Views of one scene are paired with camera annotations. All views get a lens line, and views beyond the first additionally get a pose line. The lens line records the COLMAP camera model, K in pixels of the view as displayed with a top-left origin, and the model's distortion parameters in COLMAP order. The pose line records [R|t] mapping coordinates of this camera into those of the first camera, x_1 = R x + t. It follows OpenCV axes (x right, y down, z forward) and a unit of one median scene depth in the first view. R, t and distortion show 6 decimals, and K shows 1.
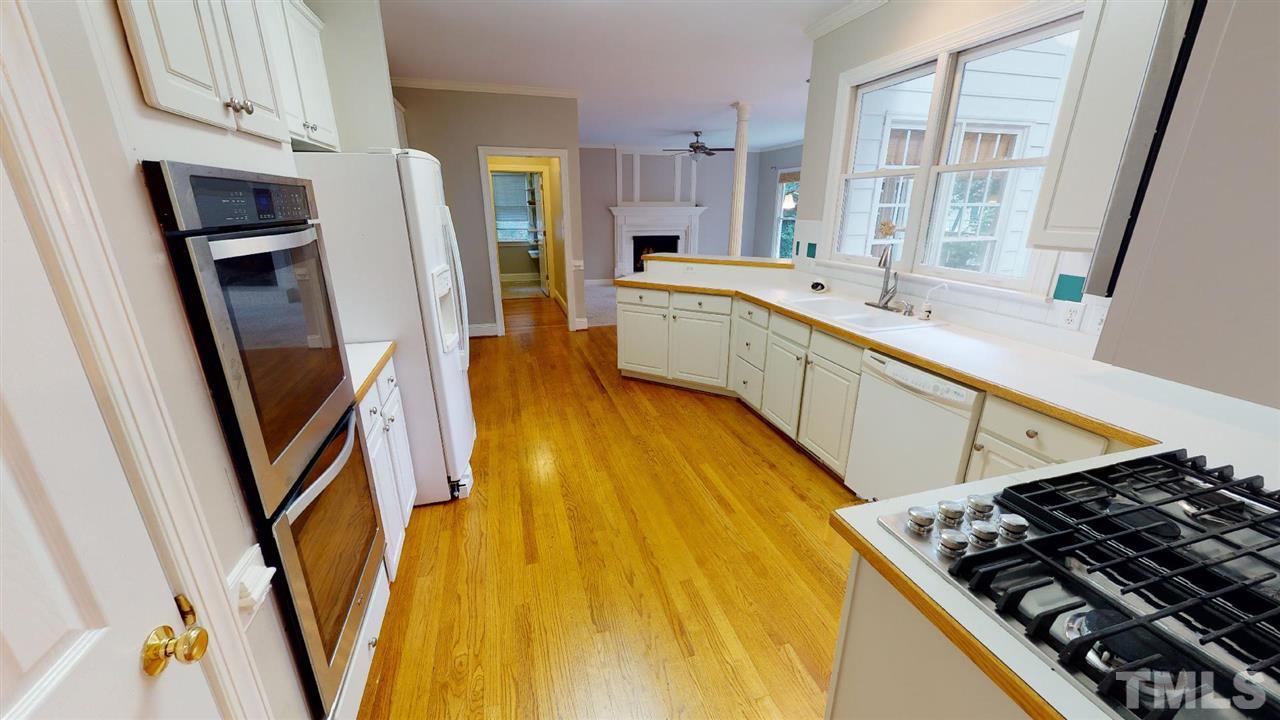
lens RADIAL K [[476.5, 0, 636.5], [0, 476.5, 361.0], [0, 0, 1]] dist [-0.001584, -0.000138]
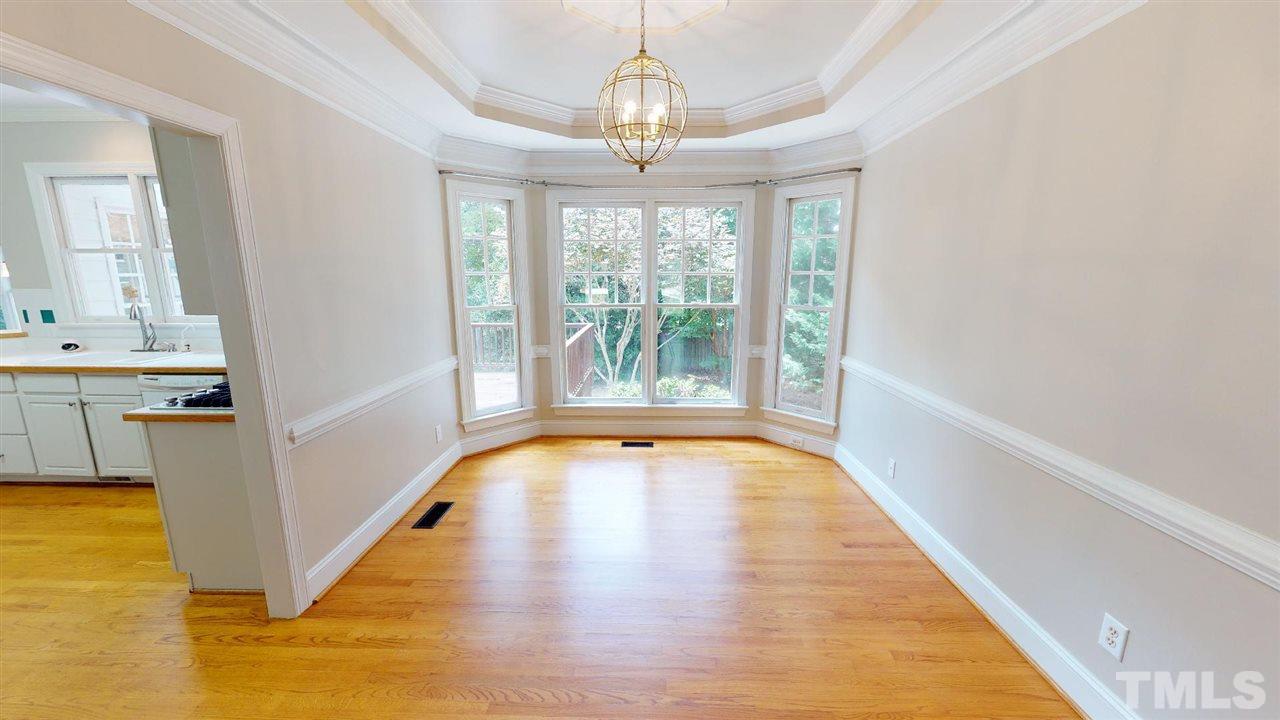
lens RADIAL K [[462.7, 0, 635.7], [0, 462.7, 357.7], [0, 0, 1]] dist [-0.000211, -0.000020]
pose [[0.301024, -0.176377, 0.937164, -0.274086], [0.299254, 0.950576, 0.082779, 0.201026], [-0.905445, 0.255532, 0.338928, -0.635798]]
